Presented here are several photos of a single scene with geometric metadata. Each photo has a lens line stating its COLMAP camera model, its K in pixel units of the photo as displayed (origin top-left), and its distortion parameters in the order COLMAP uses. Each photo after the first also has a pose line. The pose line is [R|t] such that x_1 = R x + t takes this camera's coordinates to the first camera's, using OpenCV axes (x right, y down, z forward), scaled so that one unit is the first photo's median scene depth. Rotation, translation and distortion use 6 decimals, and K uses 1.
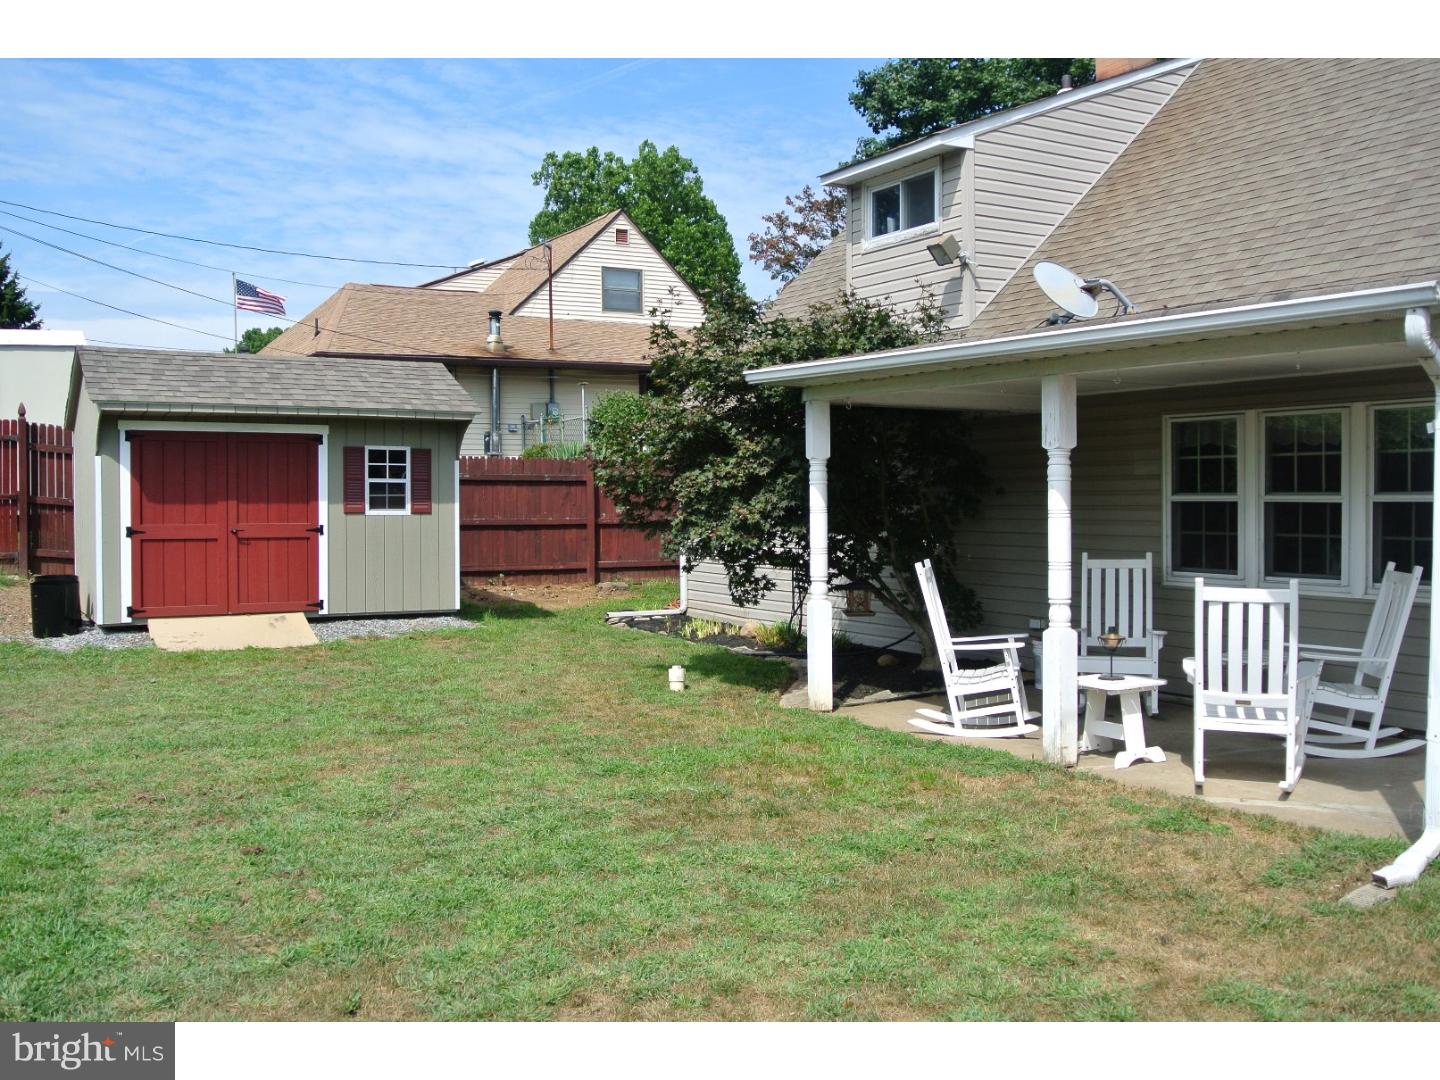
lens RADIAL K [[1357.1, 0, 720.7], [0, 1357.1, 542.6], [0, 0, 1]] dist [-0.018678, 0.000000]
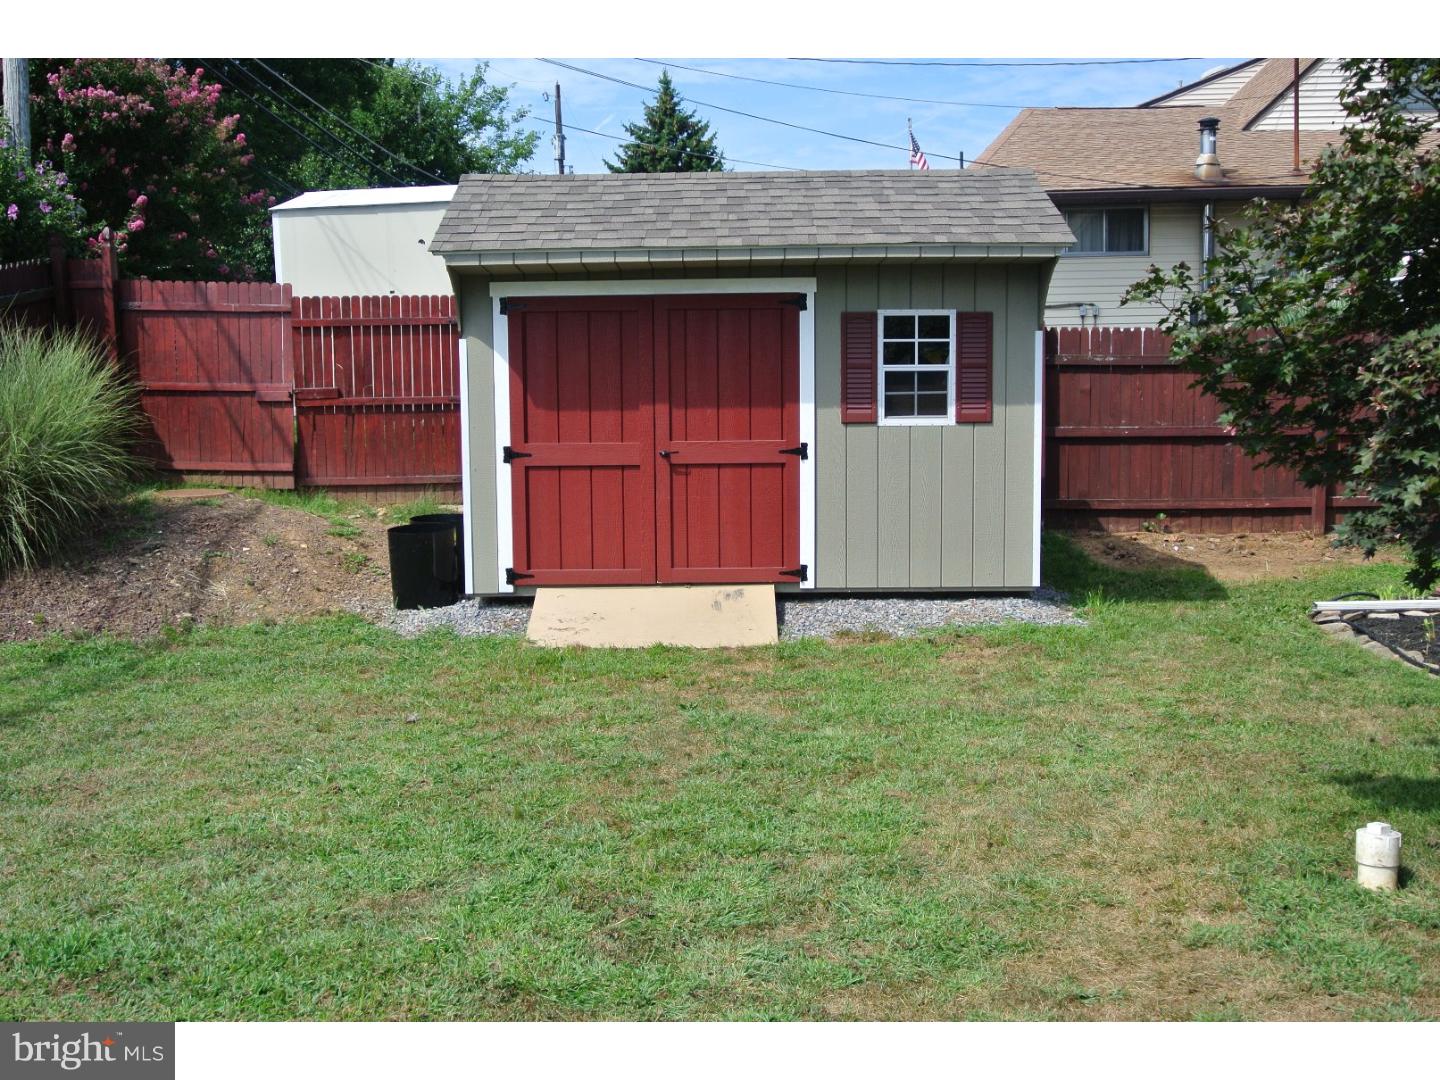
lens RADIAL K [[1472.3, 0, 716.2], [0, 1472.3, 539.5], [0, 0, 1]] dist [-0.043021, 0.000000]
pose [[0.857914, 0.039143, -0.512300, 0.012325], [-0.004008, 0.997573, 0.069511, -0.015409], [0.513777, -0.057581, 0.855989, 0.407716]]
